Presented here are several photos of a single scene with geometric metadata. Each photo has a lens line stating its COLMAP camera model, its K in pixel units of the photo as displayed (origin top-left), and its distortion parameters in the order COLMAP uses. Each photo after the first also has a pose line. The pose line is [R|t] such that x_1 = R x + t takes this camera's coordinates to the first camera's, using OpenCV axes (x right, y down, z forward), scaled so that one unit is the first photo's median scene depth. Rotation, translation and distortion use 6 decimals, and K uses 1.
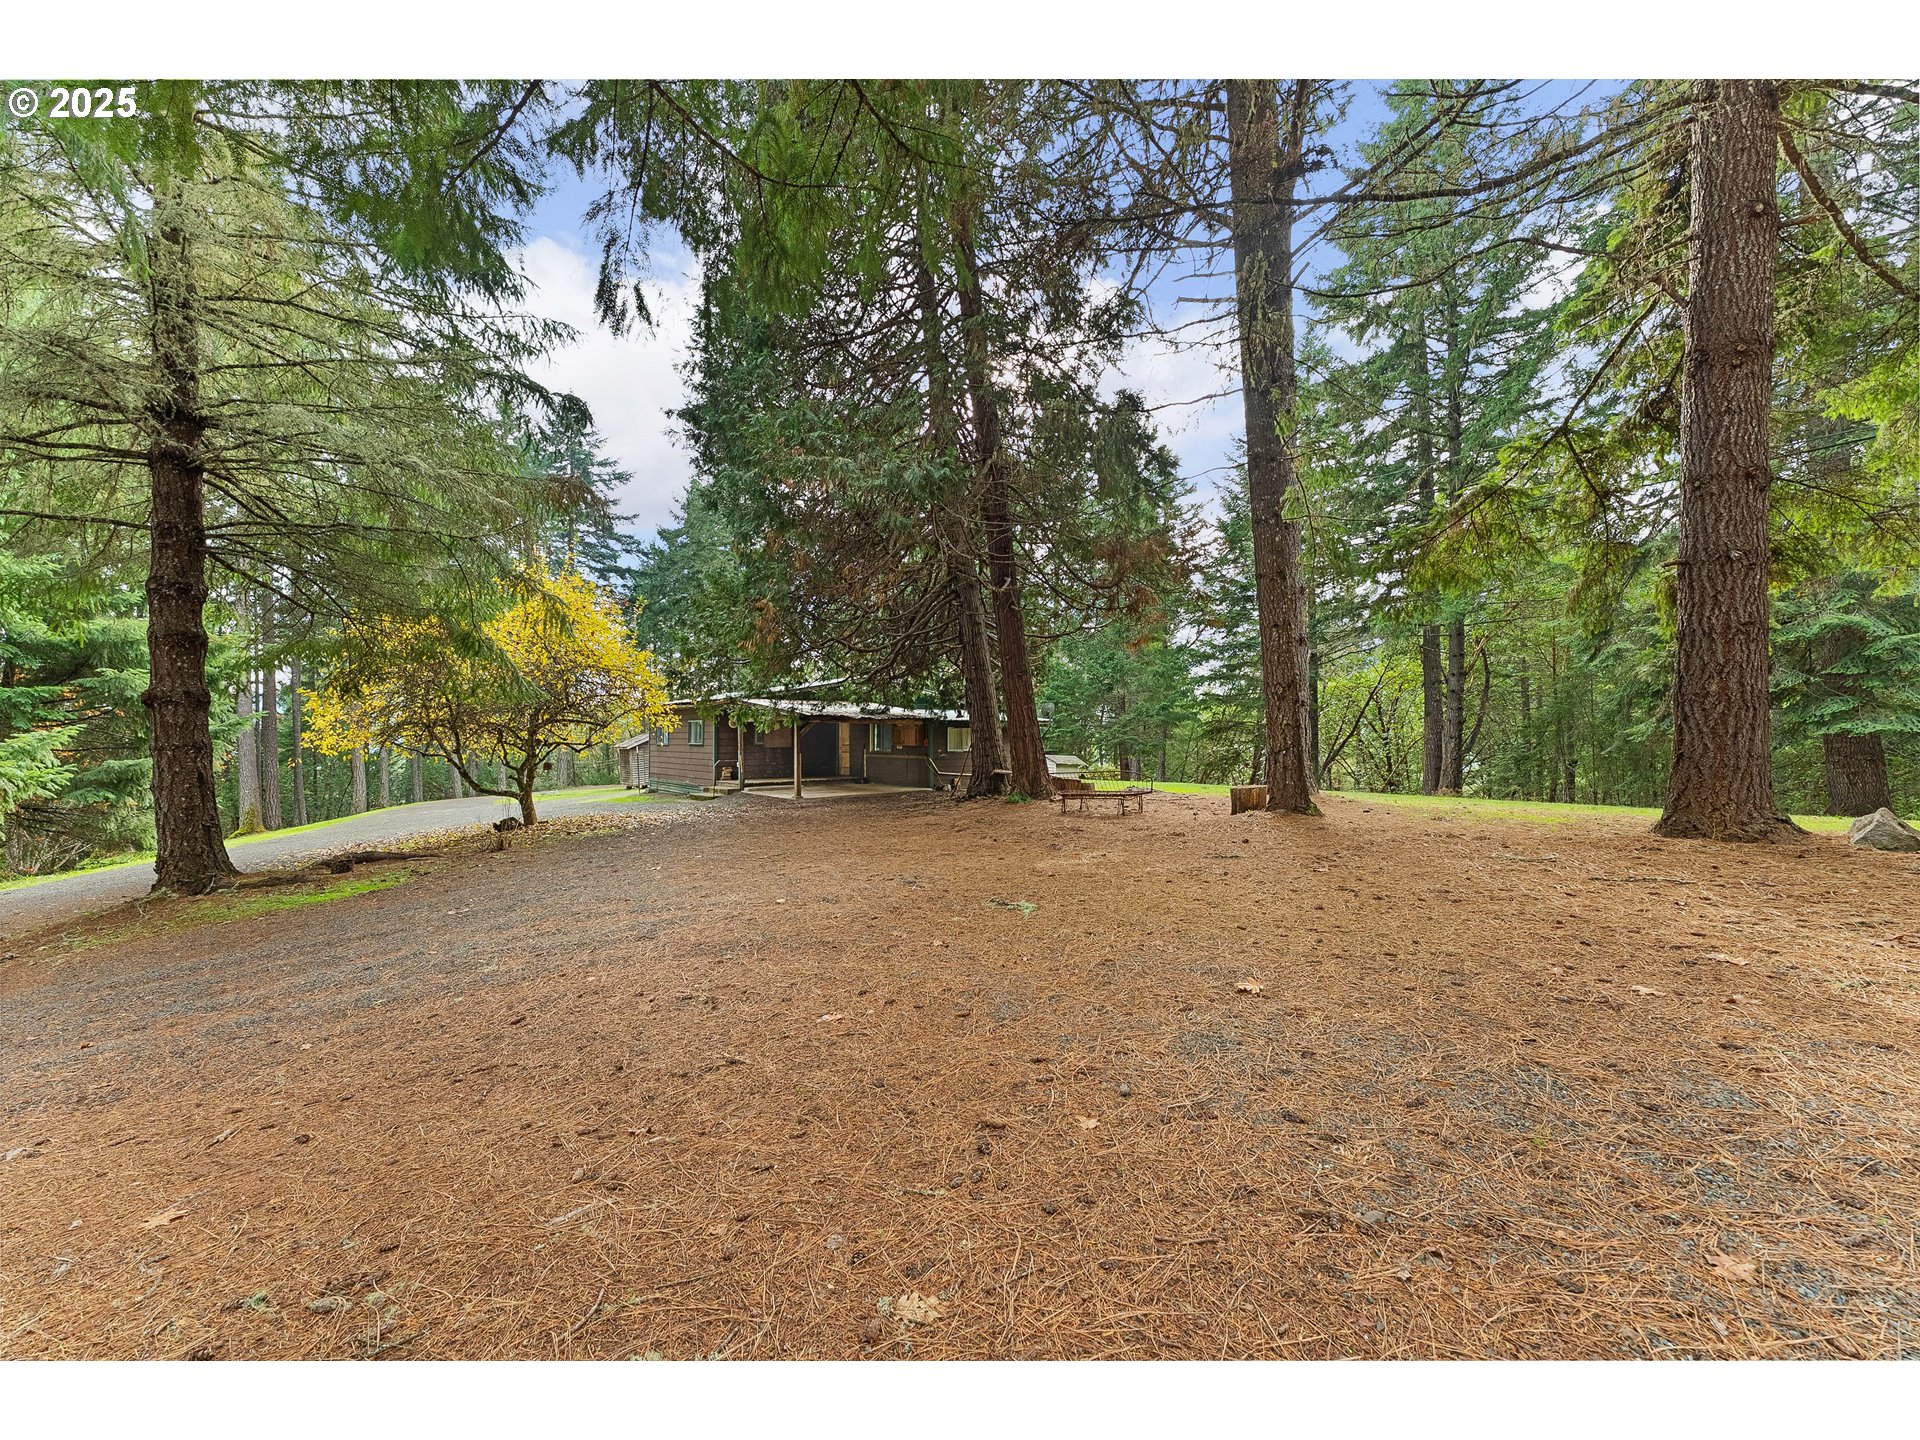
lens RADIAL K [[767.4, 0, 960.0], [0, 767.4, 720.0], [0, 0, 1]] dist [0.000228, -0.000524]
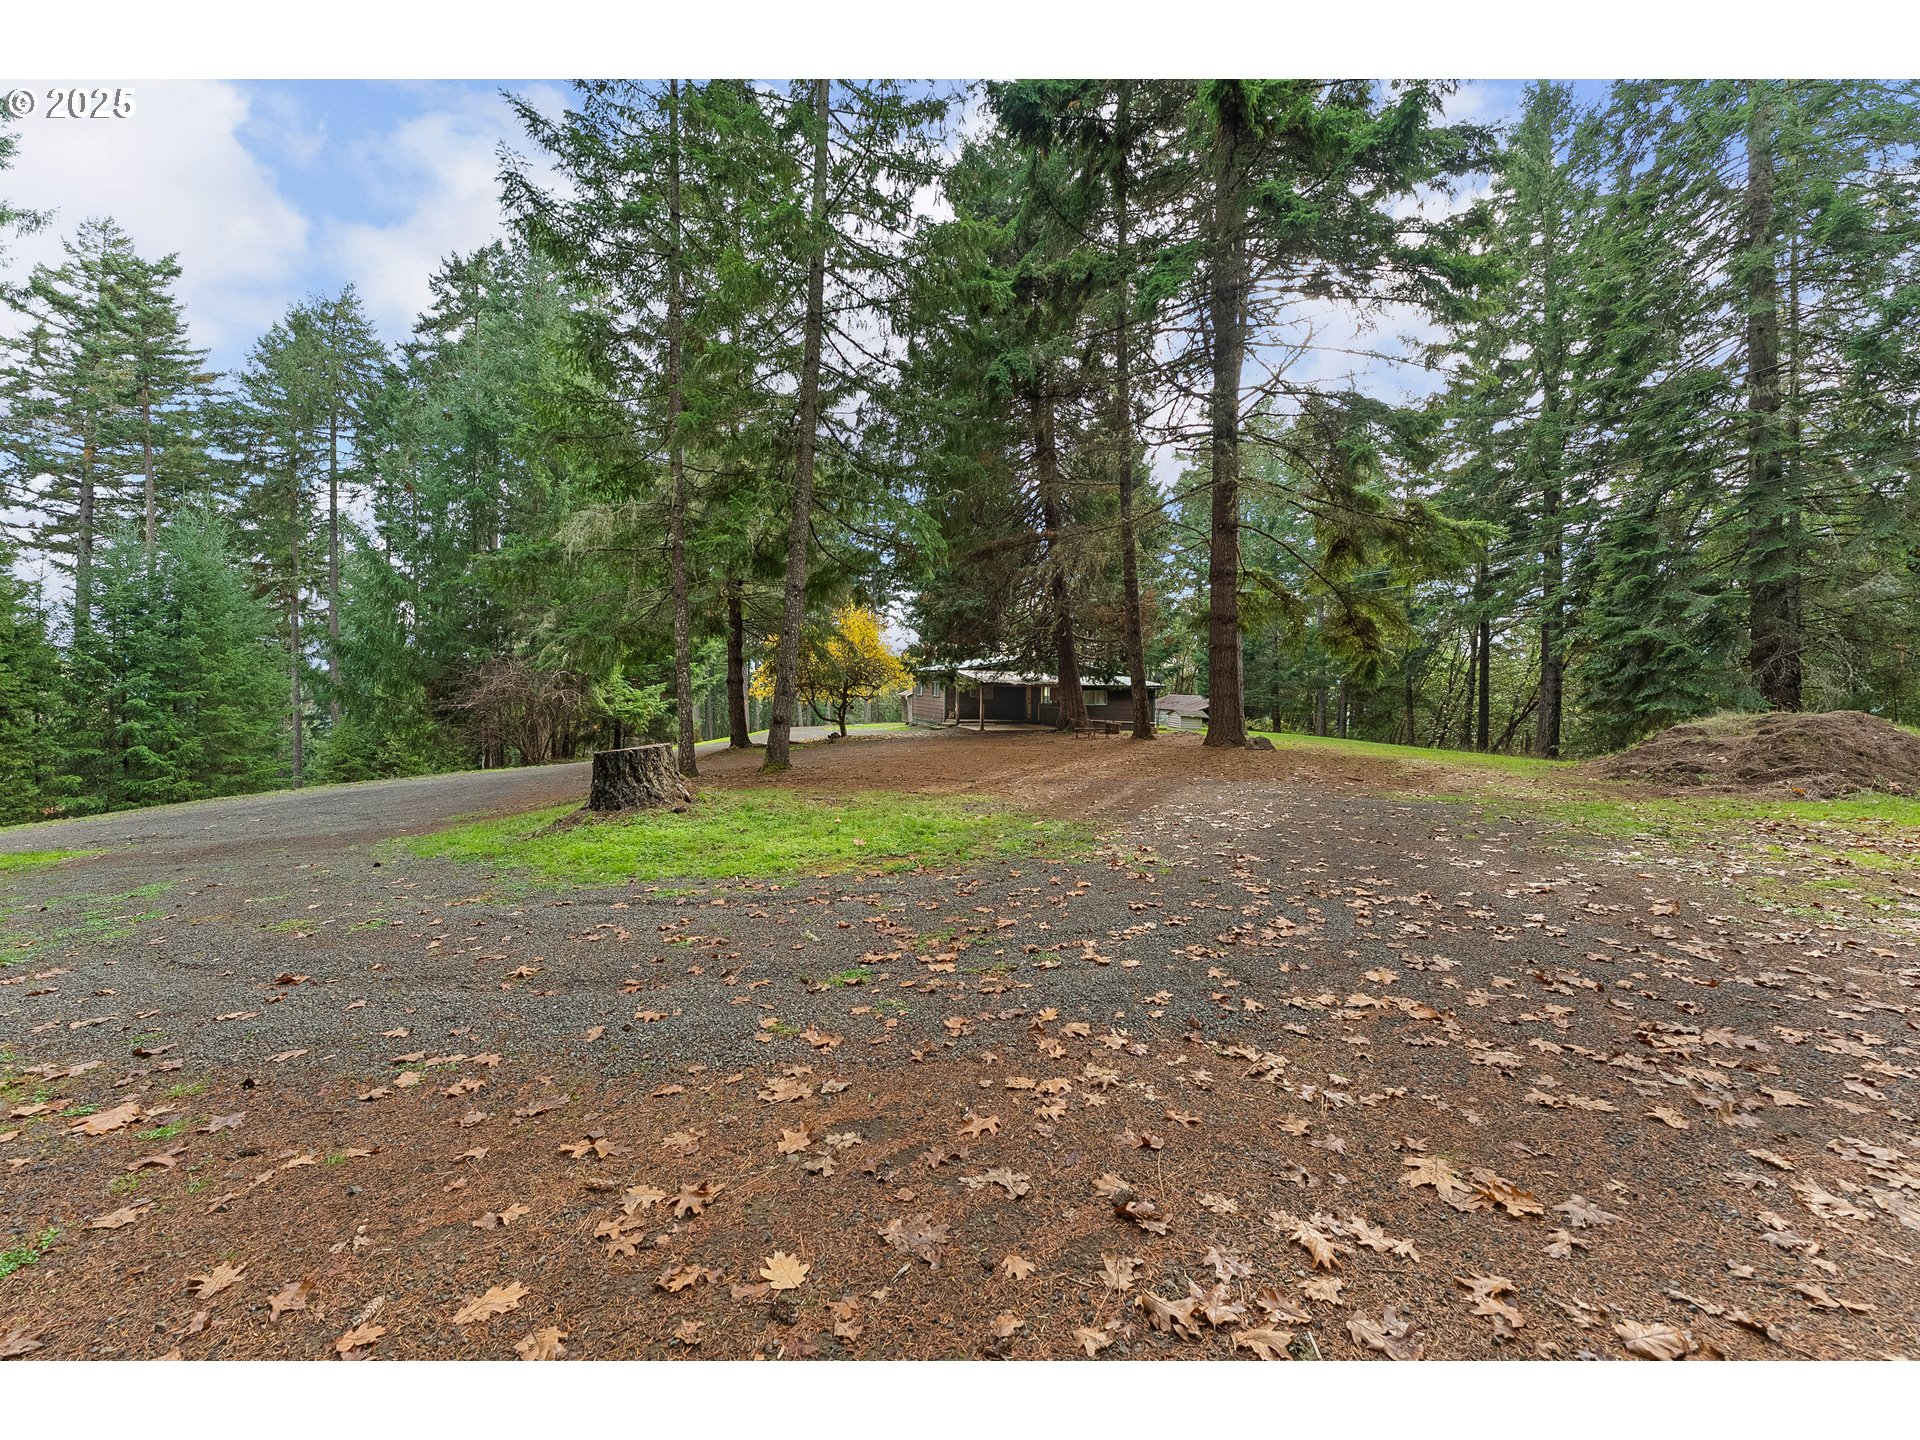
lens RADIAL K [[767.4, 0, 960.0], [0, 767.4, 720.0], [0, 0, 1]] dist [0.000228, -0.000524]
pose [[0.935331, 0.036416, -0.351896, 0.392757], [-0.011924, 0.997368, 0.071518, -0.049580], [0.353574, -0.062697, 0.933303, -0.700999]]
